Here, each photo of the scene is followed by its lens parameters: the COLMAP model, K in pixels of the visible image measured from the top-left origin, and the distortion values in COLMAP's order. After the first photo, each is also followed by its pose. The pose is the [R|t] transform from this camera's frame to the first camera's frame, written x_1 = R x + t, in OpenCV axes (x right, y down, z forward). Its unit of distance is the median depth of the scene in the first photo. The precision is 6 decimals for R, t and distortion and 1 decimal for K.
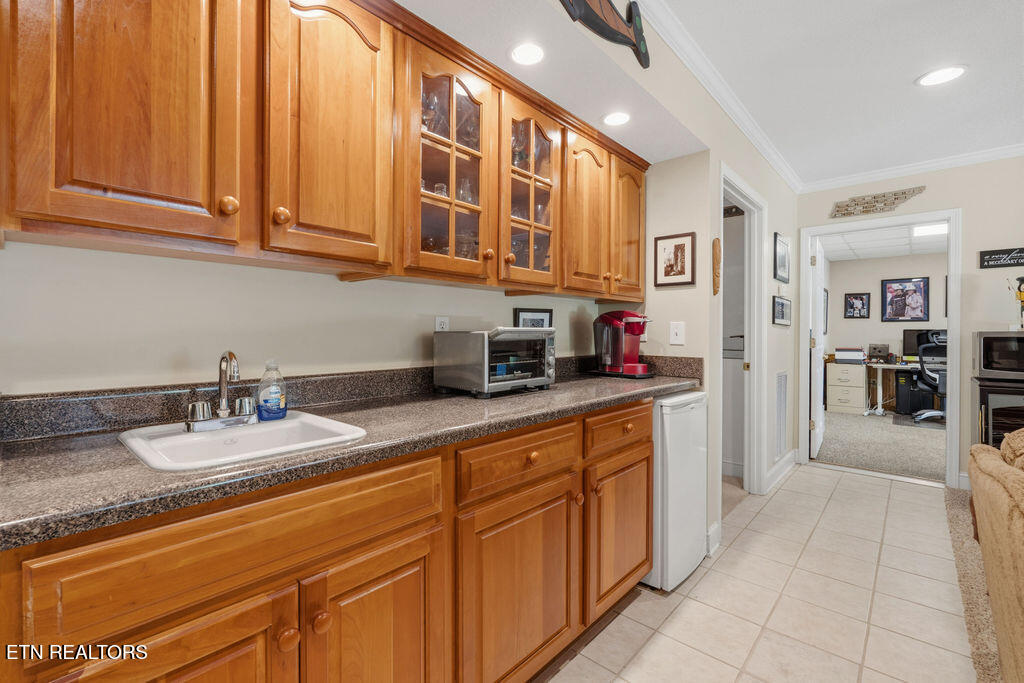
lens RADIAL K [[451.6, 0, 511.3], [0, 451.6, 332.2], [0, 0, 1]] dist [-0.014948, -0.000831]
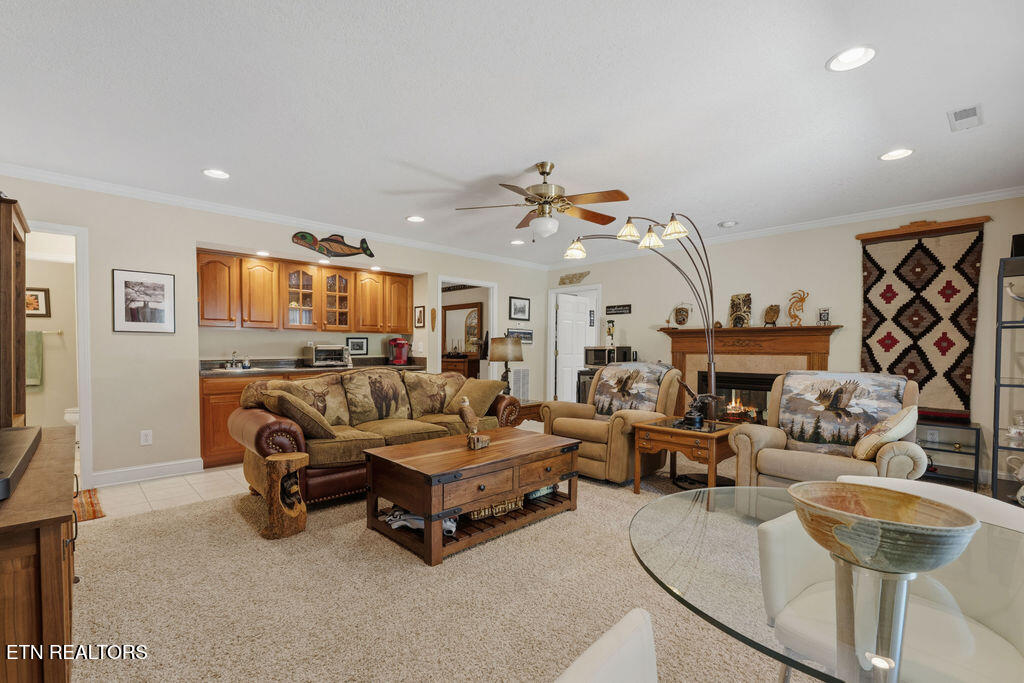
lens RADIAL K [[451.6, 0, 512.7], [0, 451.6, 352.1], [0, 0, 1]] dist [-0.014948, -0.000831]
pose [[0.997655, 0.000604, -0.068444, 1.289307], [0.000049, 0.999954, 0.009542, 0.006287], [0.068446, -0.009523, 0.997609, -1.722757]]
